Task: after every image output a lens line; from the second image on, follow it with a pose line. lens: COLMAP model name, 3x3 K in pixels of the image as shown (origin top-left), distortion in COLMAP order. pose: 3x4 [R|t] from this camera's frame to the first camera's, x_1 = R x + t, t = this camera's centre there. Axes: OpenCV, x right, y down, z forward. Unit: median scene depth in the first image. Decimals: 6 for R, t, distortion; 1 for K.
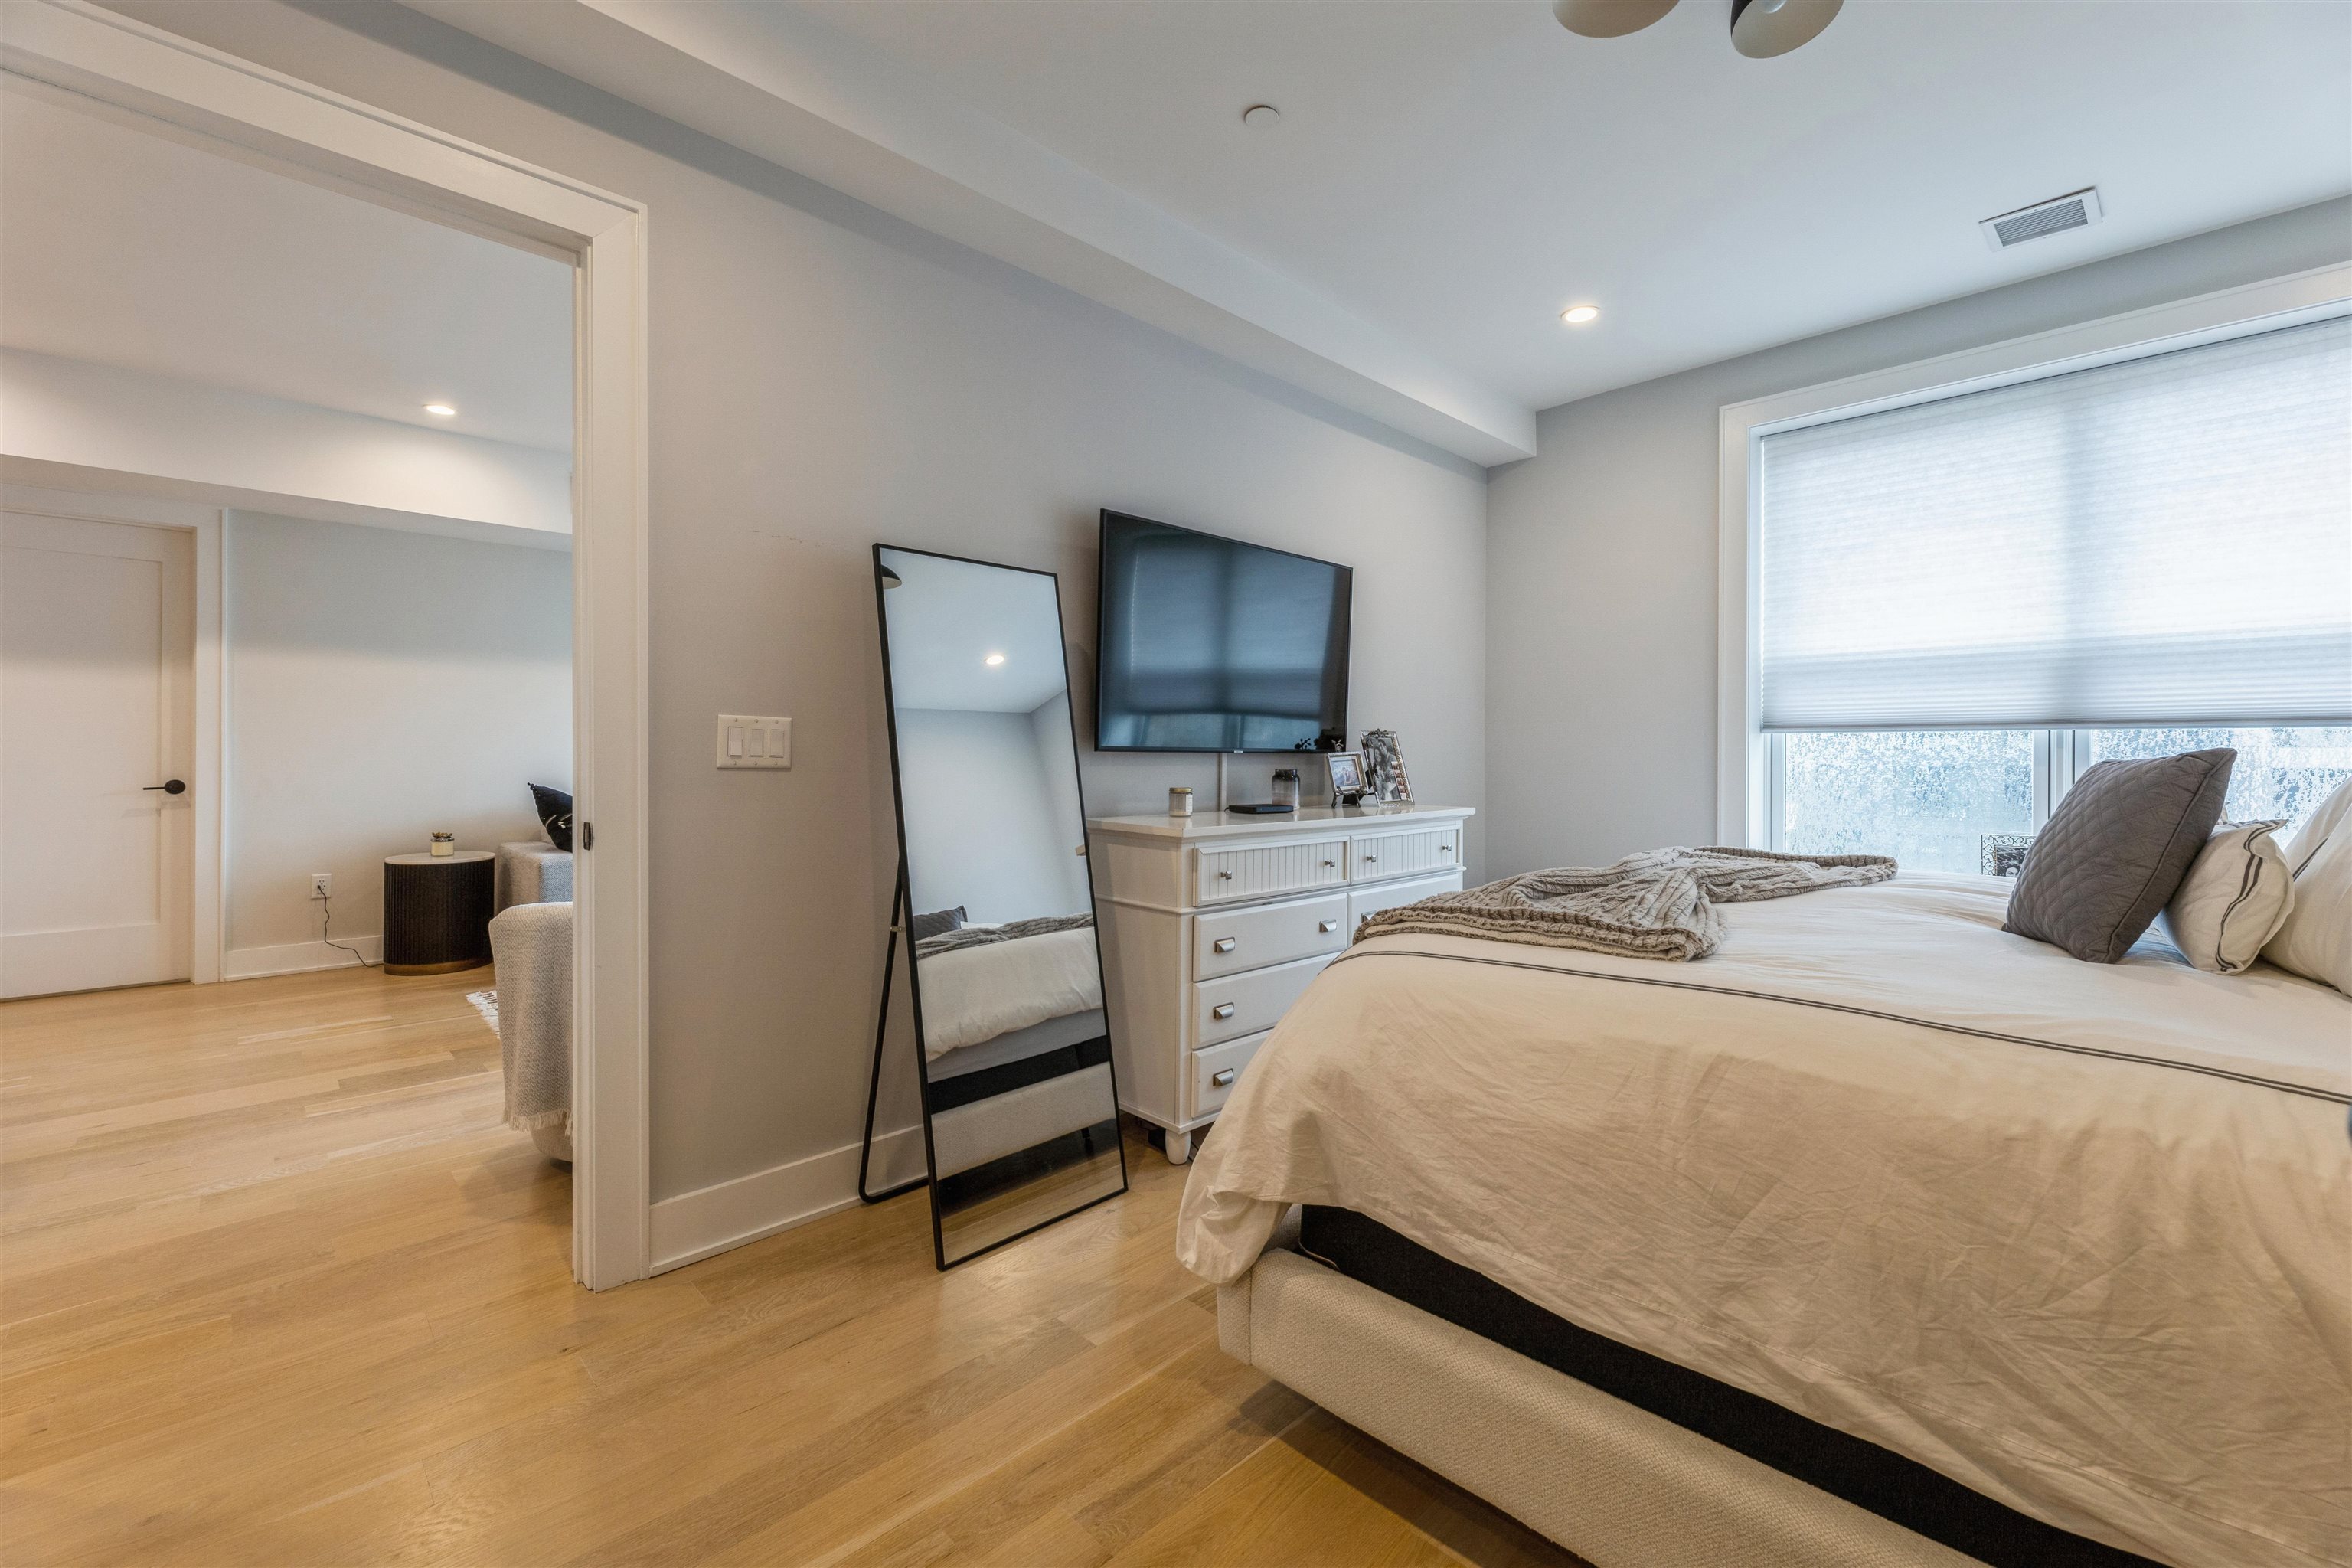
lens RADIAL K [[967.2, 0, 1170.9], [0, 967.2, 775.3], [0, 0, 1]] dist [-0.002227, -0.000556]
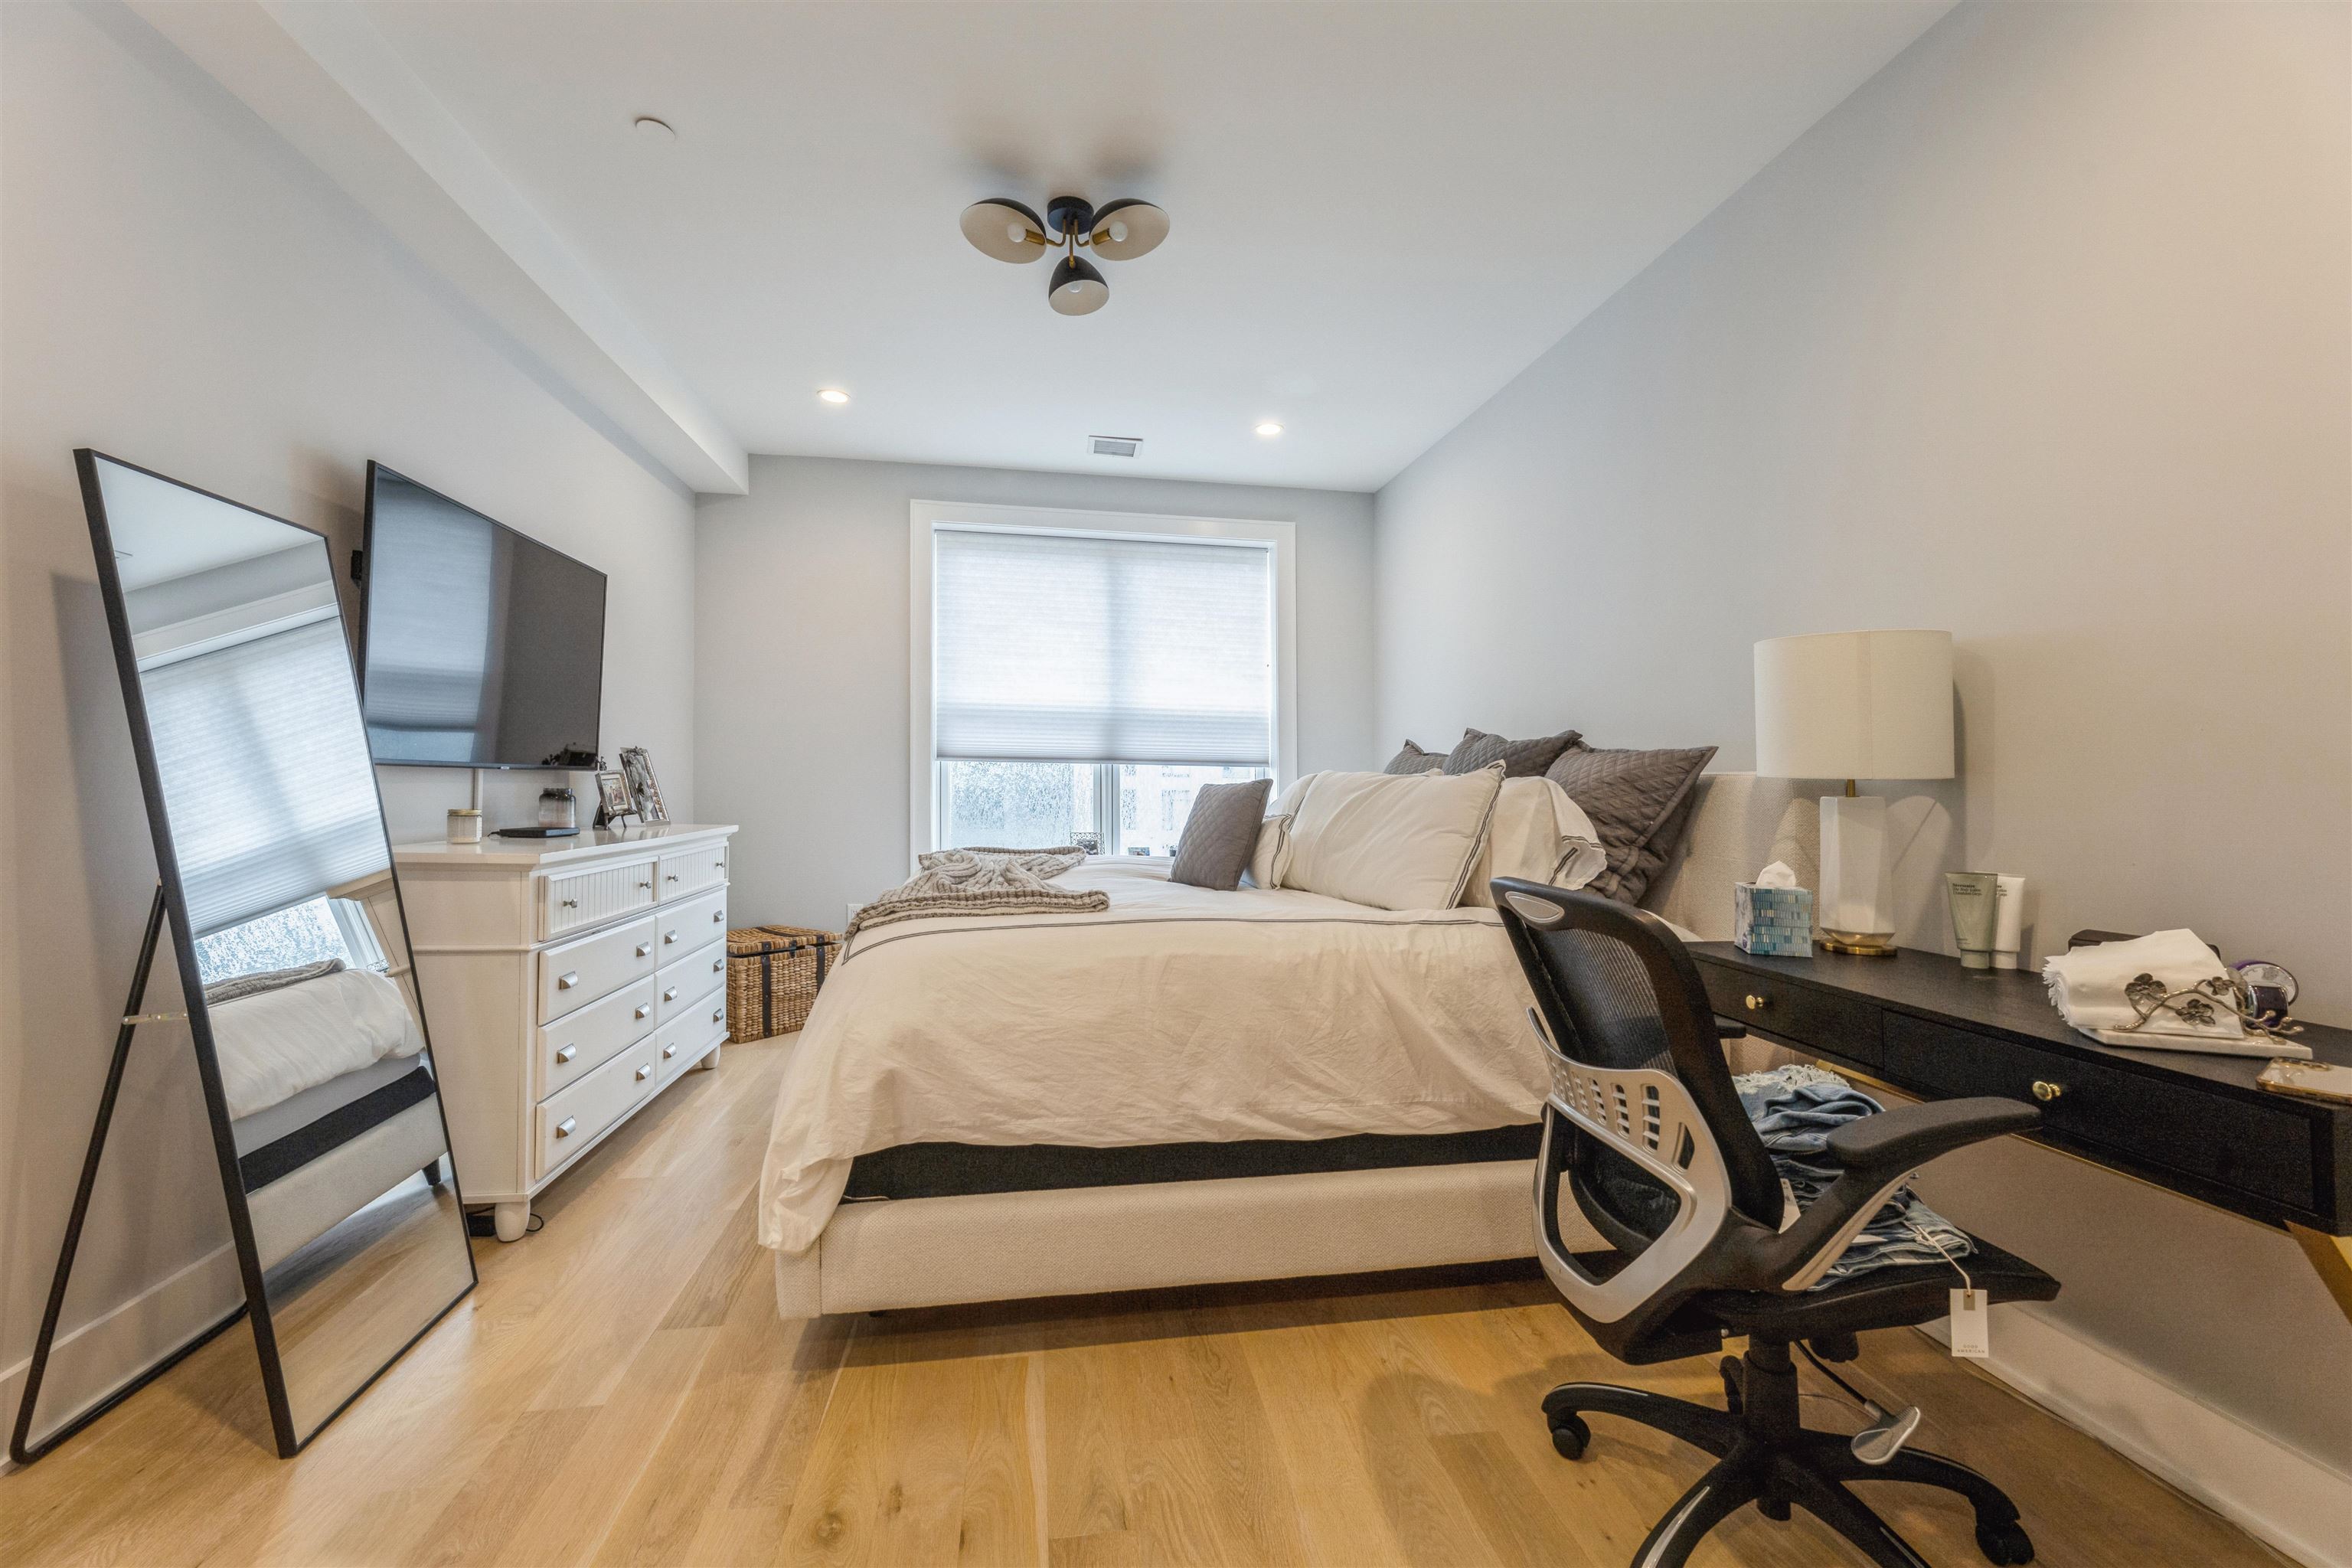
lens RADIAL K [[979.2, 0, 1182.7], [0, 979.2, 766.4], [0, 0, 1]] dist [-0.000395, -0.000604]
pose [[0.567936, 0.021166, 0.822801, -0.612495], [0.002418, 0.999622, -0.027384, 0.000577], [-0.823069, 0.017541, 0.567670, -0.010299]]
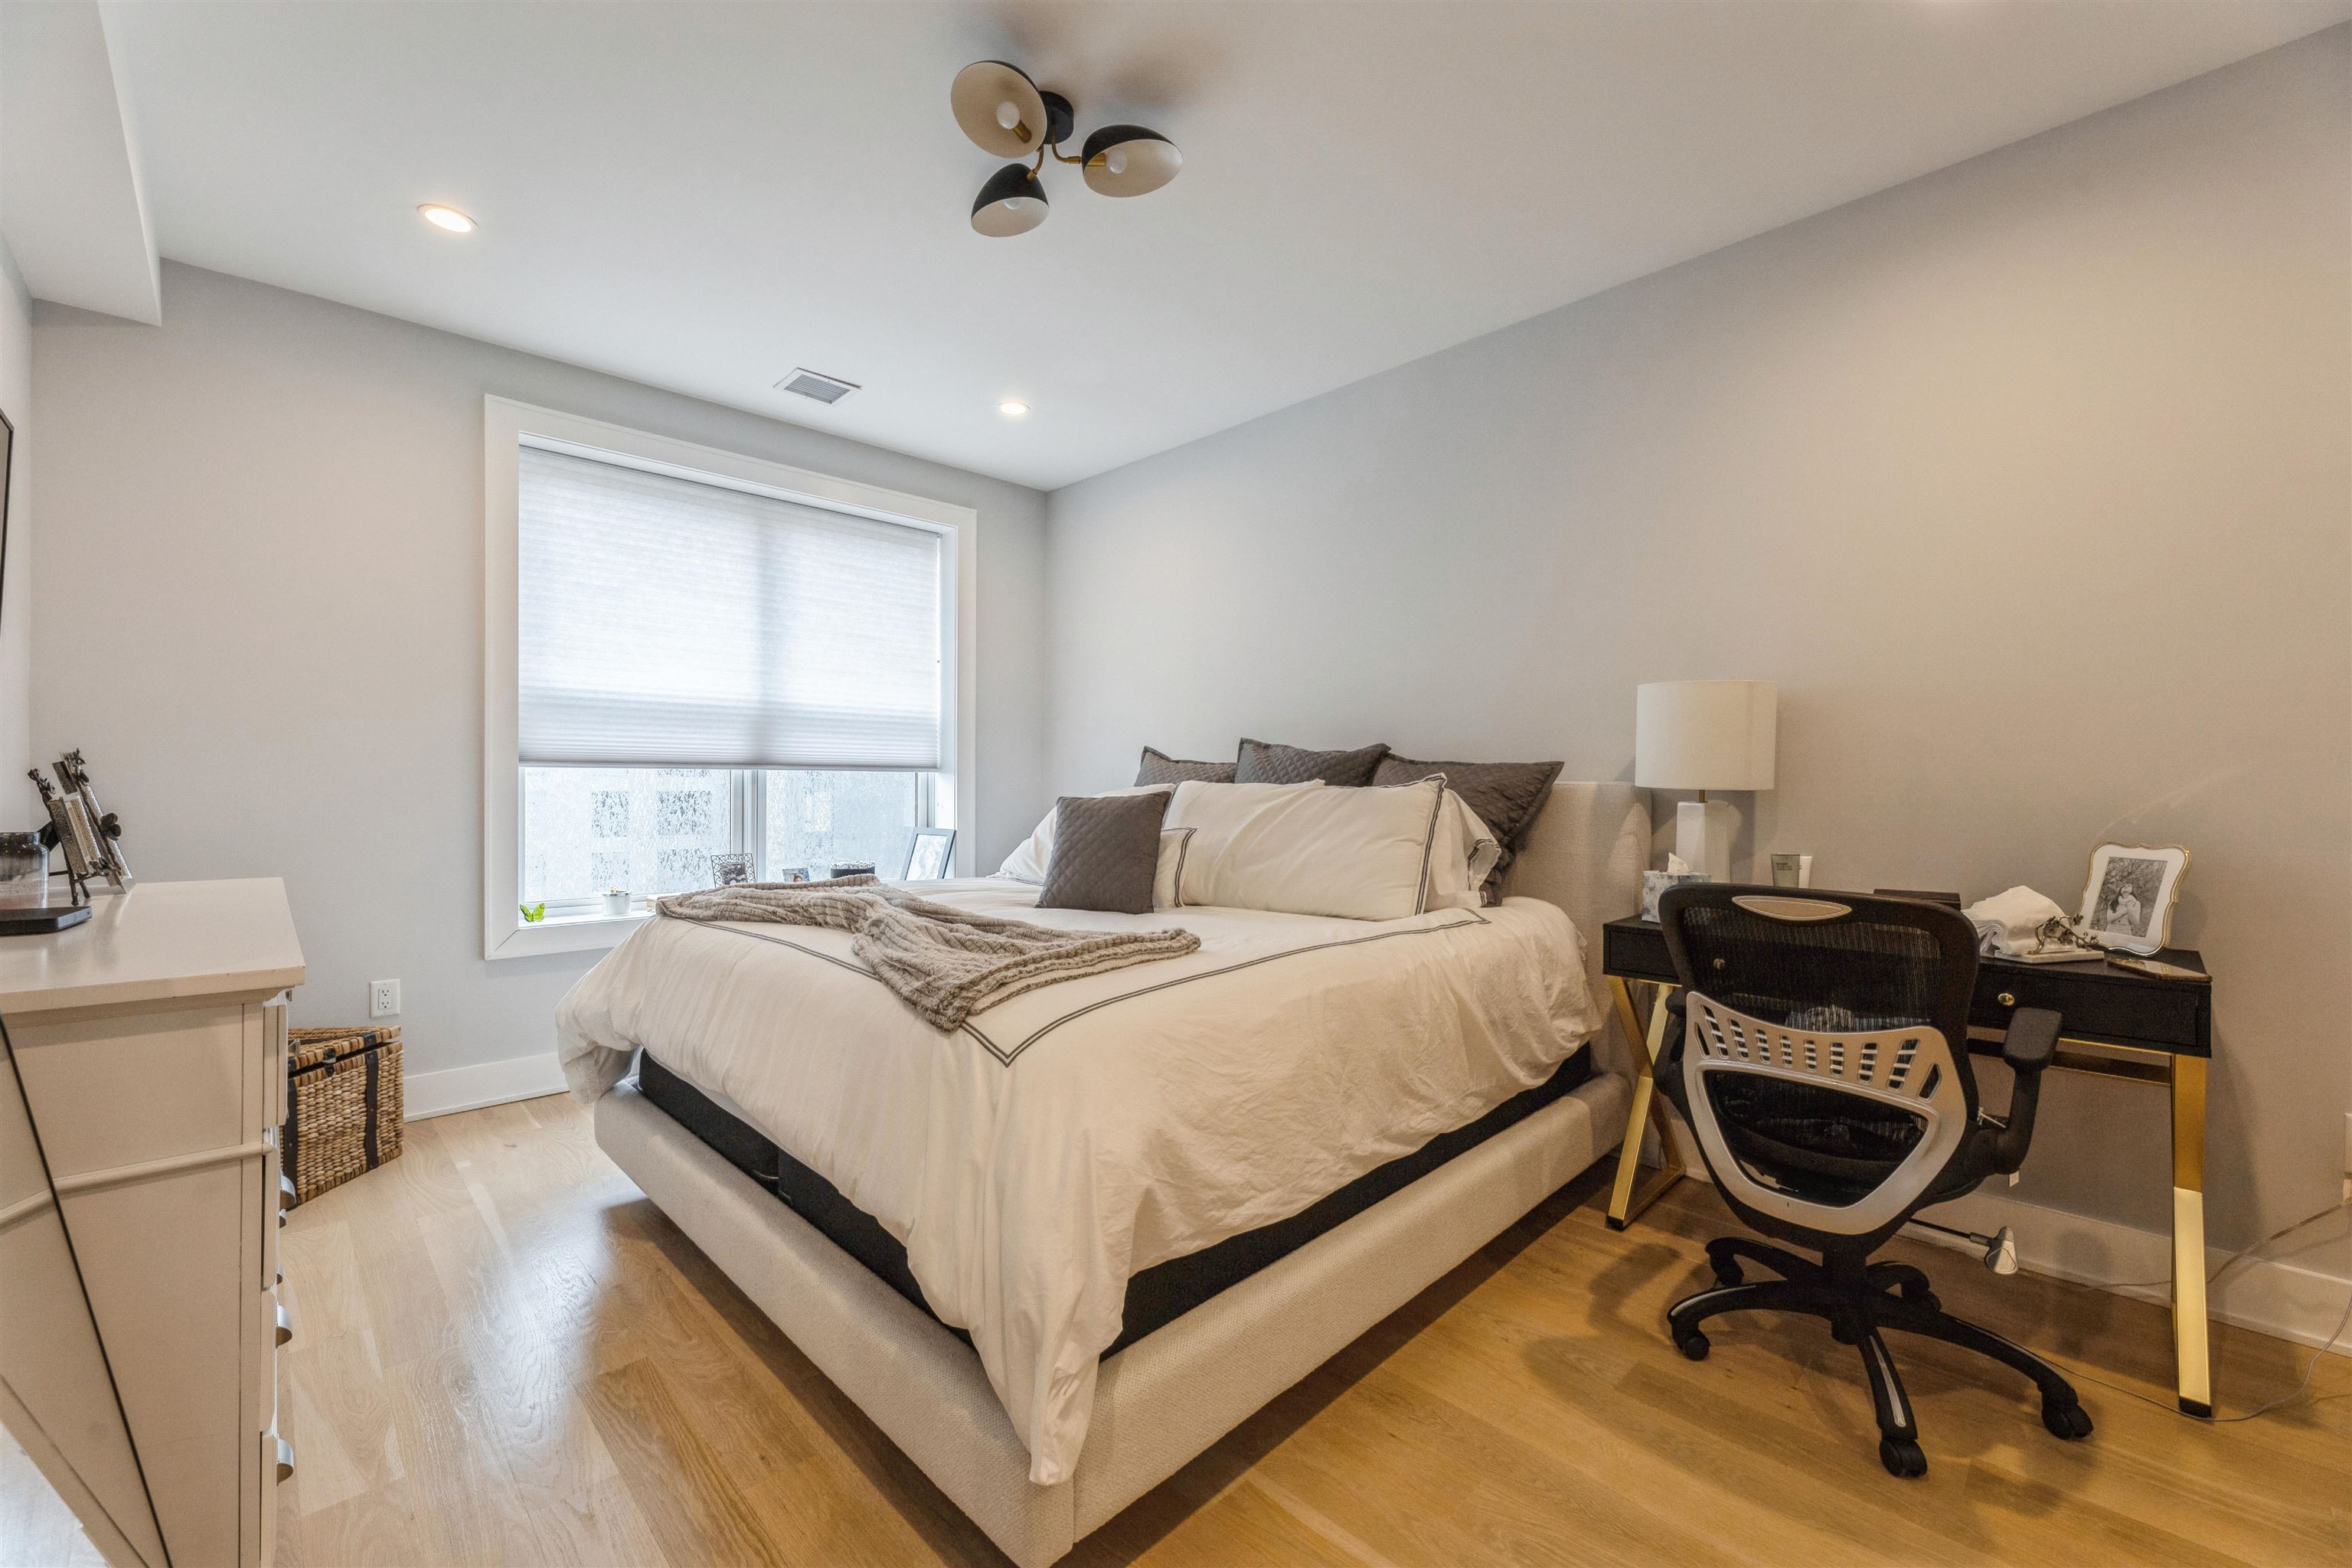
lens RADIAL K [[958.2, 0, 1186.9], [0, 958.2, 779.8], [0, 0, 1]] dist [-0.001010, -0.000047]
pose [[-0.020643, 0.002614, 0.999783, -0.717349], [0.017619, 0.999842, -0.002251, -0.041549], [-0.999632, 0.017569, -0.020686, 0.886294]]
